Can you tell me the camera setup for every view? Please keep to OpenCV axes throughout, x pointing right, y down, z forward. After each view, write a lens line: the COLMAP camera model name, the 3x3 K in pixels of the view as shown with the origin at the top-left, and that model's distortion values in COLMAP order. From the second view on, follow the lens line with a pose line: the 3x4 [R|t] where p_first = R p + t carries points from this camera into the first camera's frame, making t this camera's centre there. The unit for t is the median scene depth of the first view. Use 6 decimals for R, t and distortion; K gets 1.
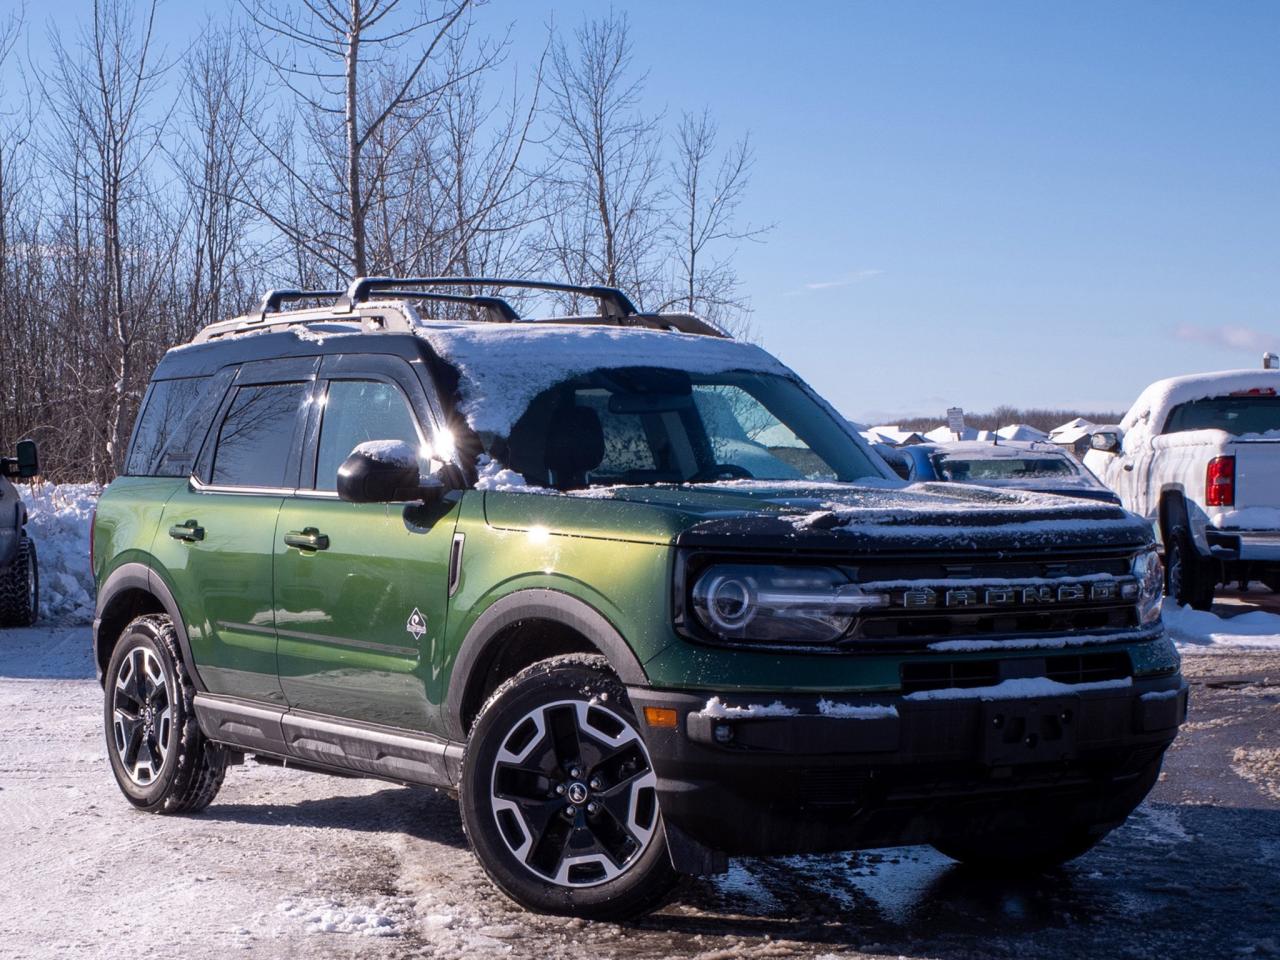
lens RADIAL K [[2615.2, 0, 640.0], [0, 2615.2, 480.0], [0, 0, 1]] dist [-0.117382, -0.044981]
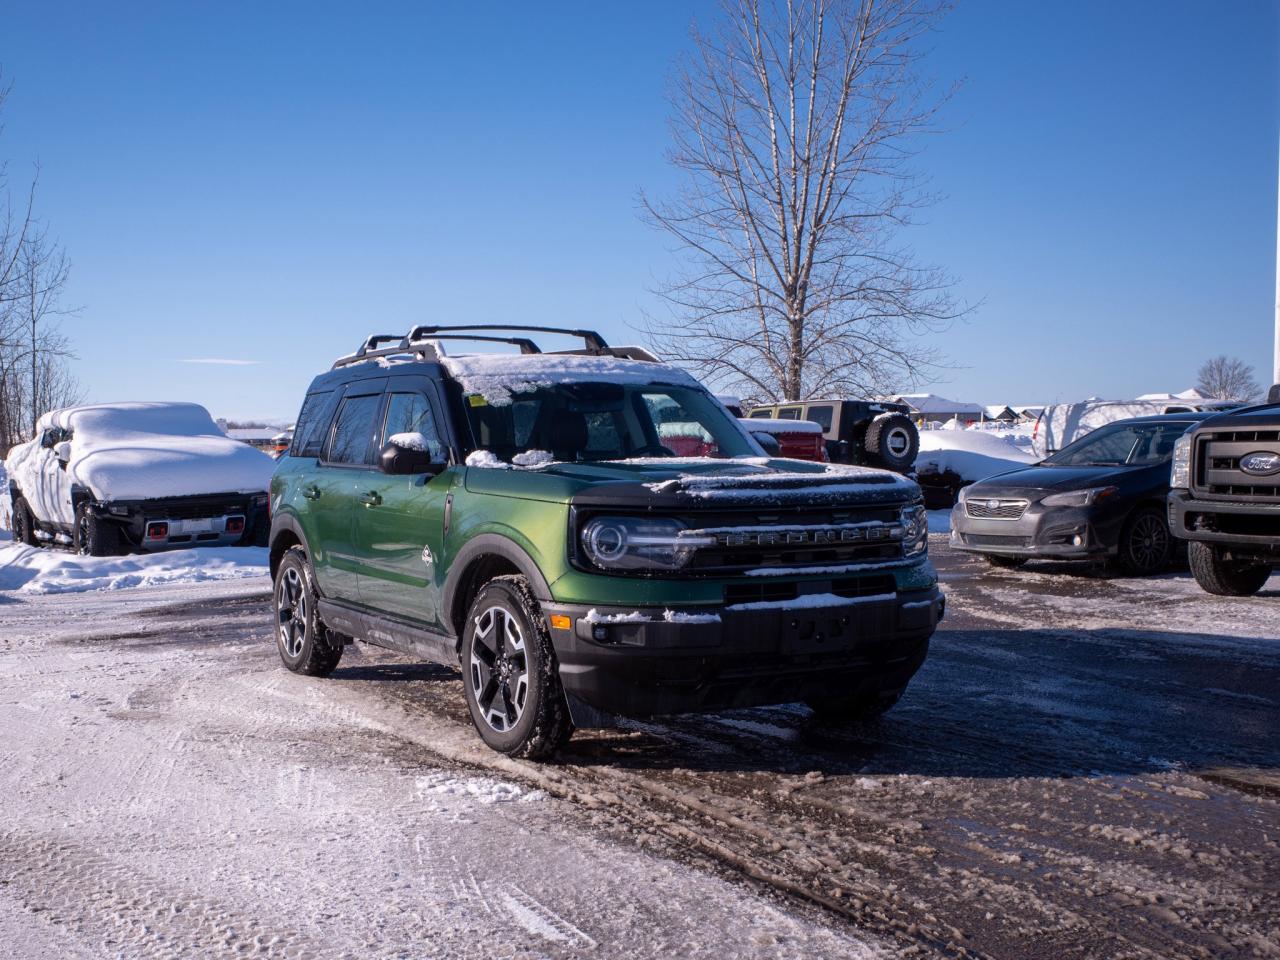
lens RADIAL K [[1546.4, 0, 683.8], [0, 1546.4, 481.5], [0, 0, 1]] dist [-0.056673, 0.033171]
pose [[0.999036, -0.005901, -0.043490, 0.111055], [0.006709, 0.999807, 0.018445, -0.002849], [0.043372, -0.018719, 0.998884, 0.138693]]
